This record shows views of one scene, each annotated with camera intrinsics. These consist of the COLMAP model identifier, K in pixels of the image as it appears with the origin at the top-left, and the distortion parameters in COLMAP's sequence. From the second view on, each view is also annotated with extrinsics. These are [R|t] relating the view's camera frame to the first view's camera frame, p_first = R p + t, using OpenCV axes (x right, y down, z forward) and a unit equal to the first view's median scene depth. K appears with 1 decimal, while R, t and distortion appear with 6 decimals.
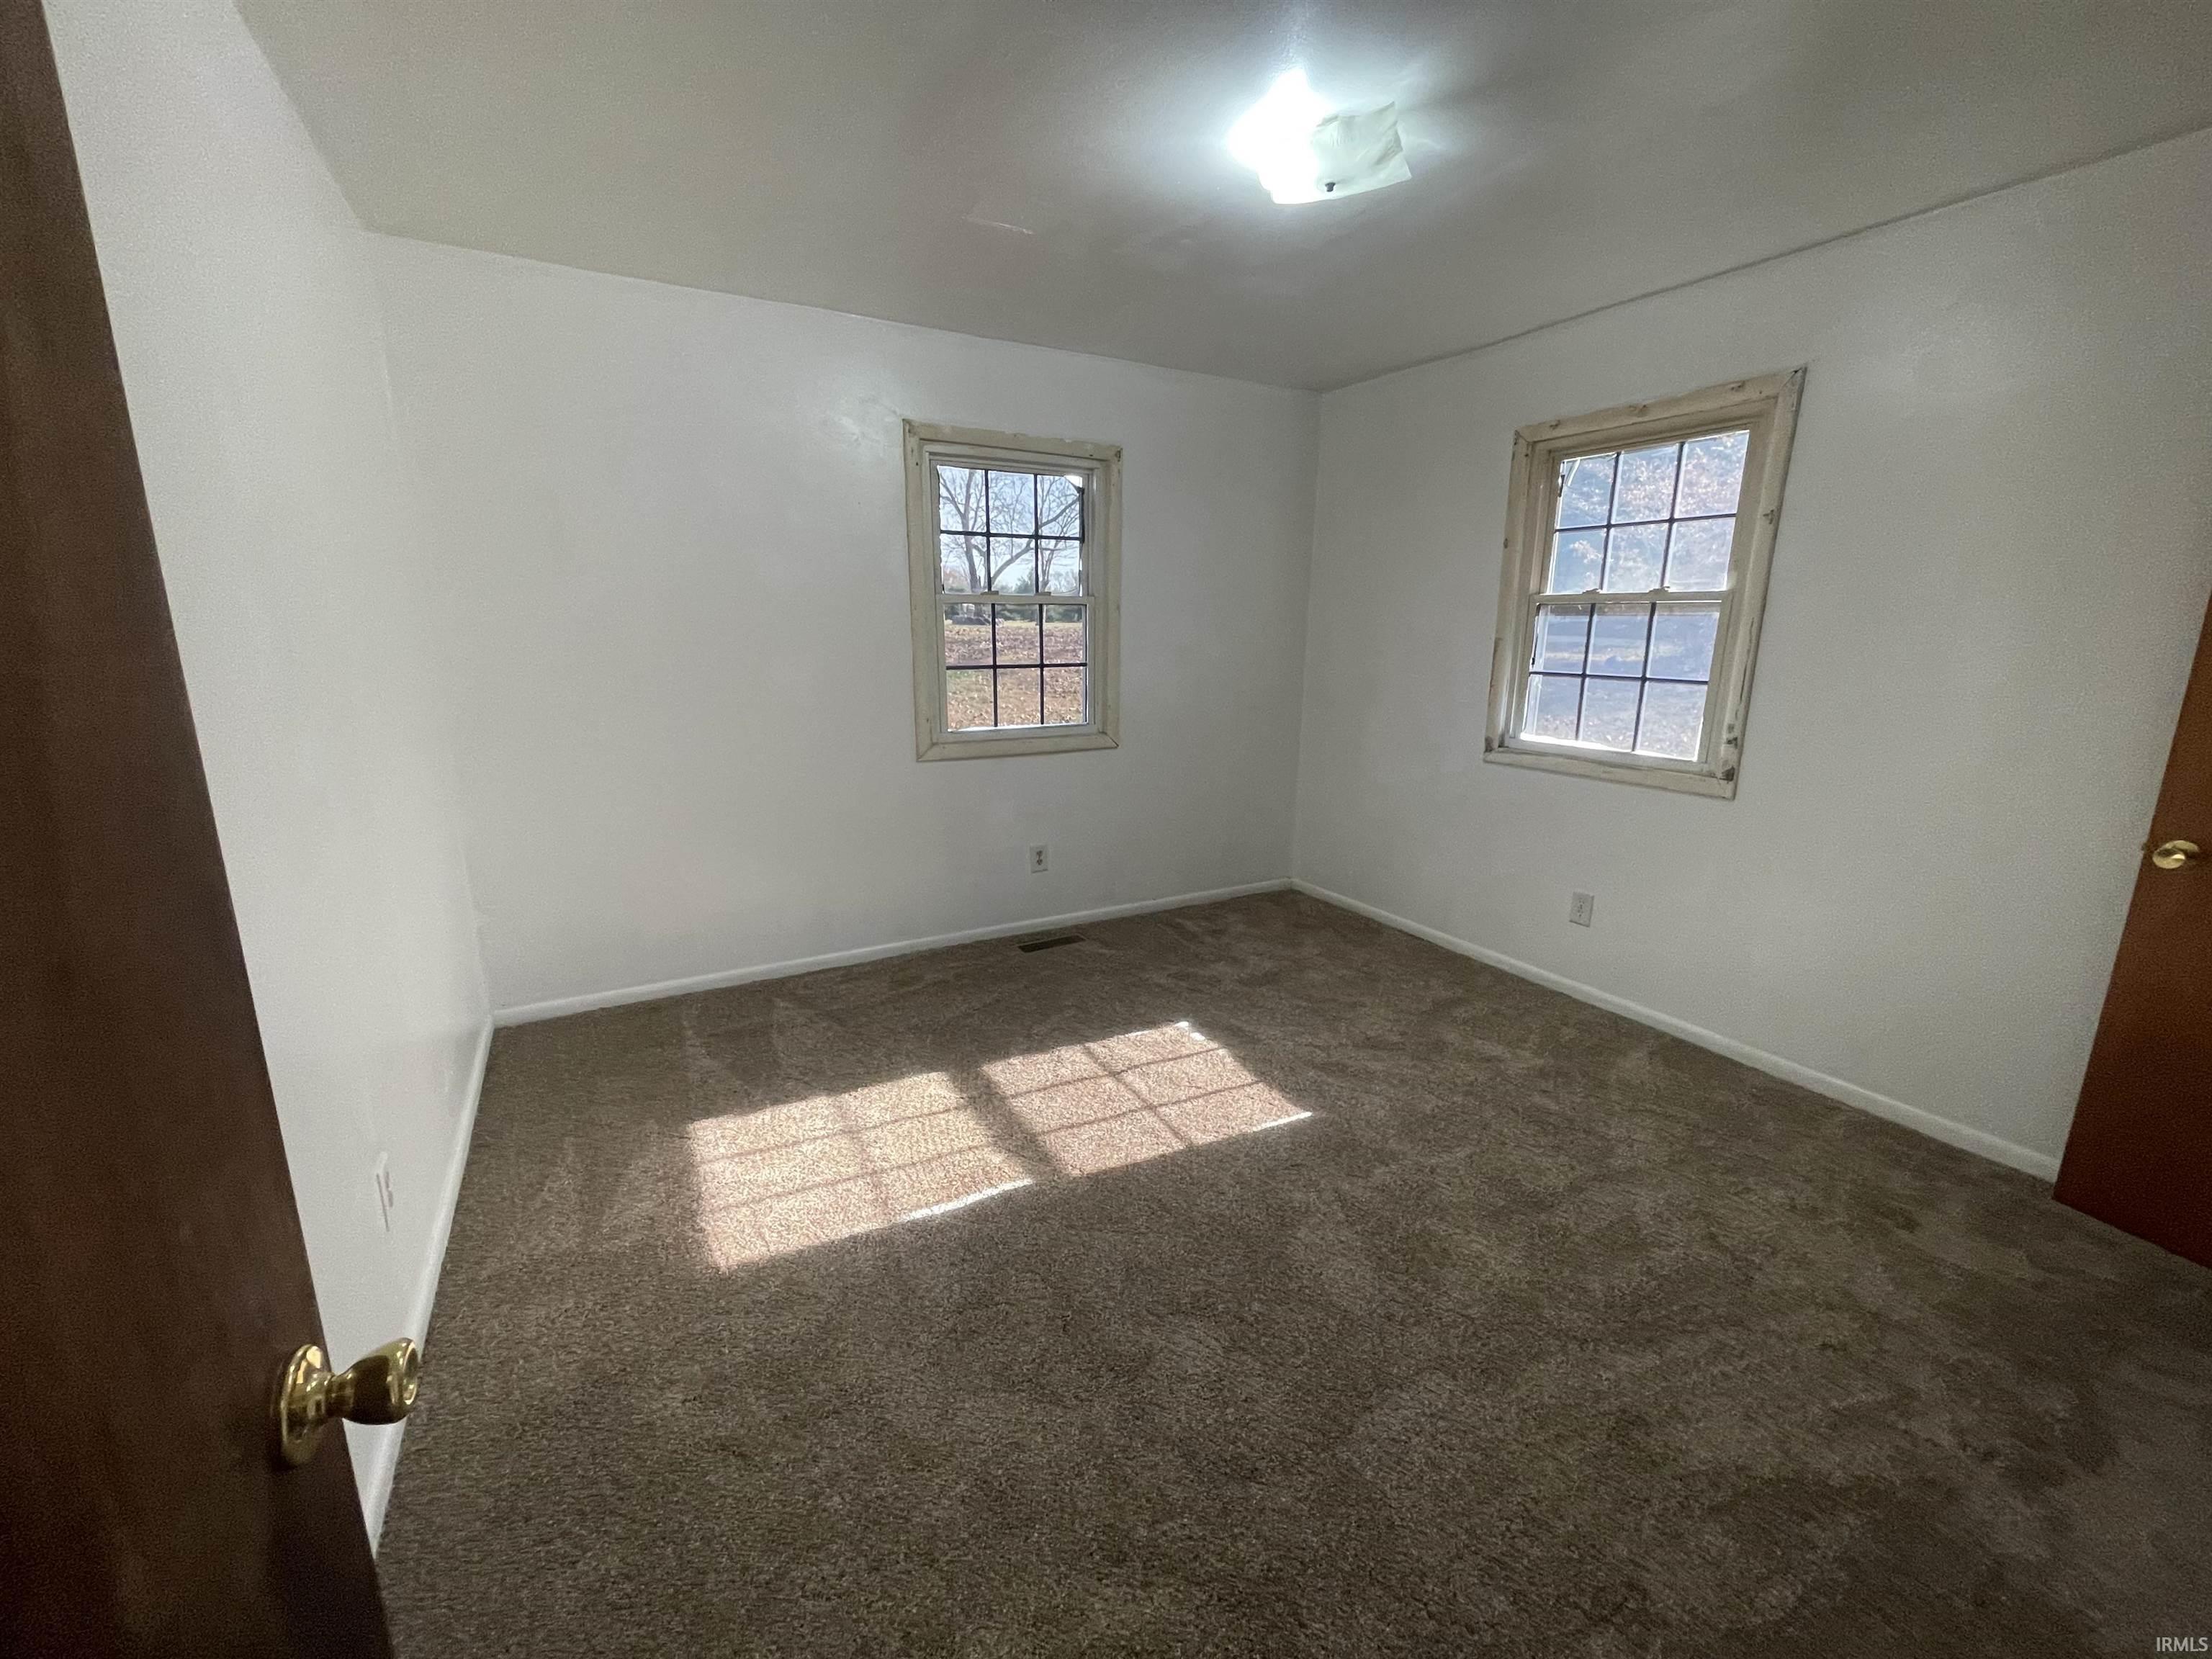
lens RADIAL K [[892.2, 0, 1100.9], [0, 892.2, 827.4], [0, 0, 1]] dist [0.000095, -0.001077]
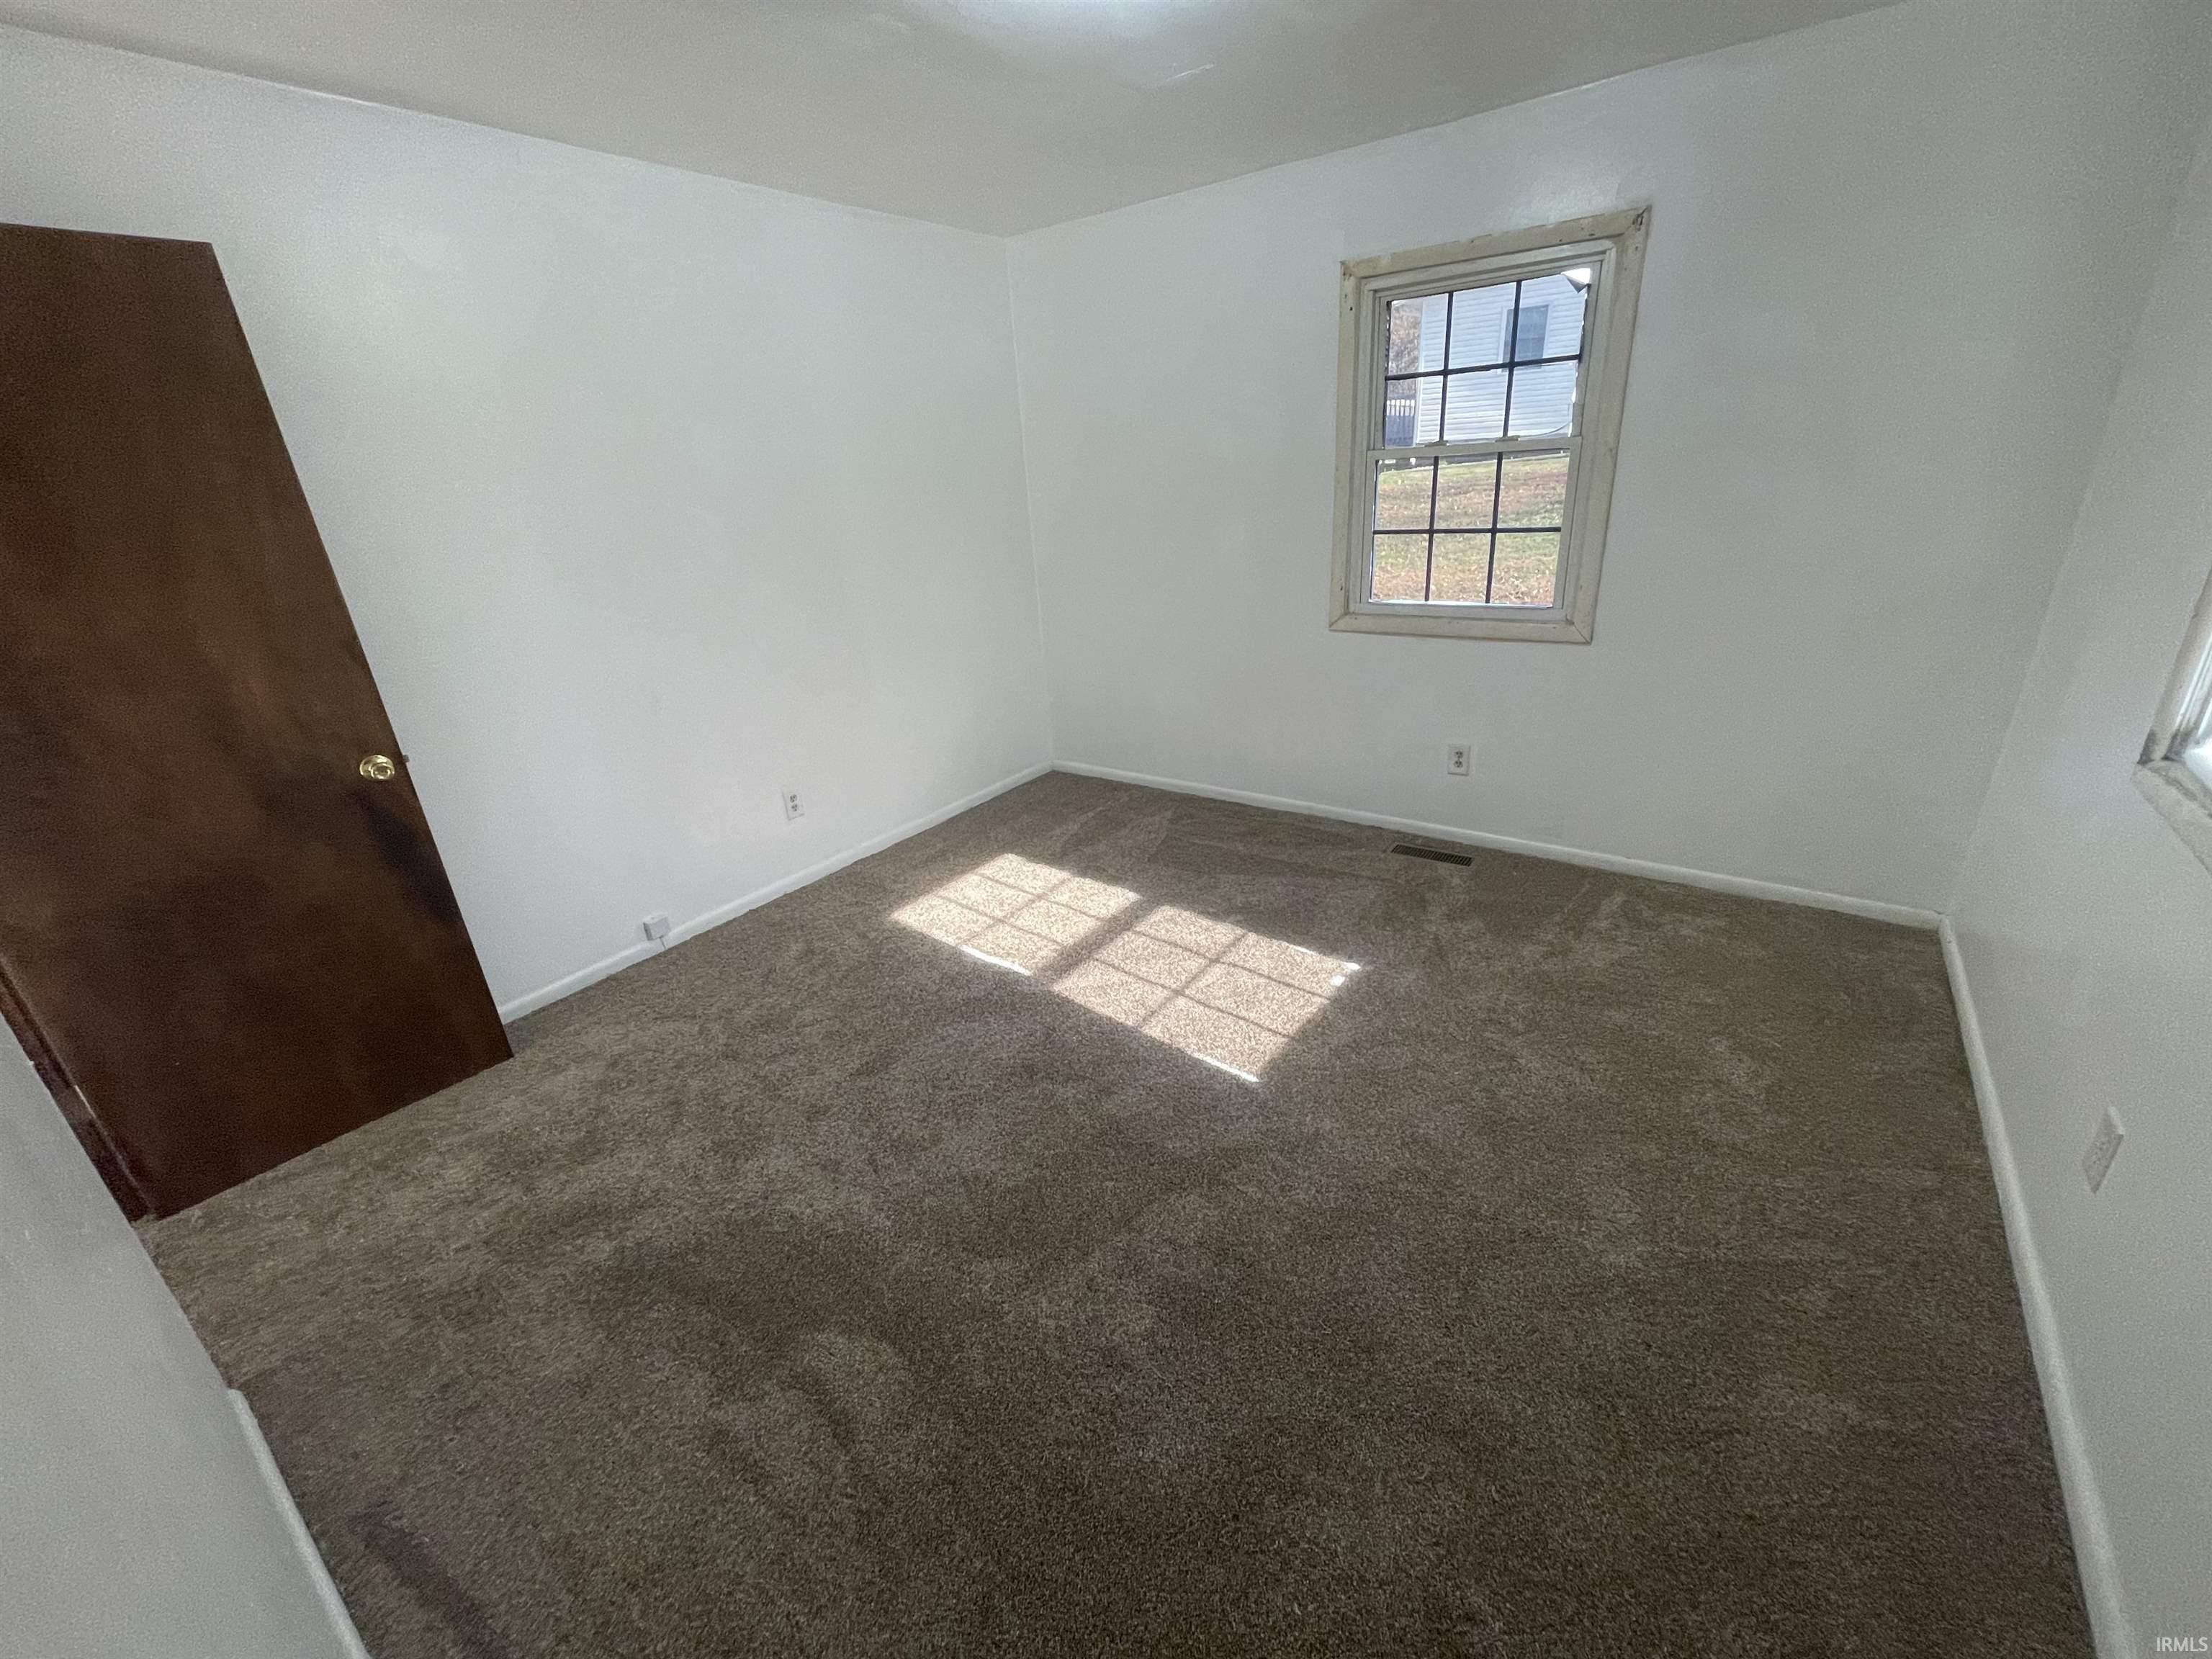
lens RADIAL K [[907.7, 0, 1106.0], [0, 907.7, 829.5], [0, 0, 1]] dist [-0.013227, -0.000306]
pose [[0.400101, 0.309988, -0.862454, 0.632868], [-0.140246, 0.950685, 0.276639, -0.106046], [0.905677, 0.010272, 0.423845, 0.345946]]
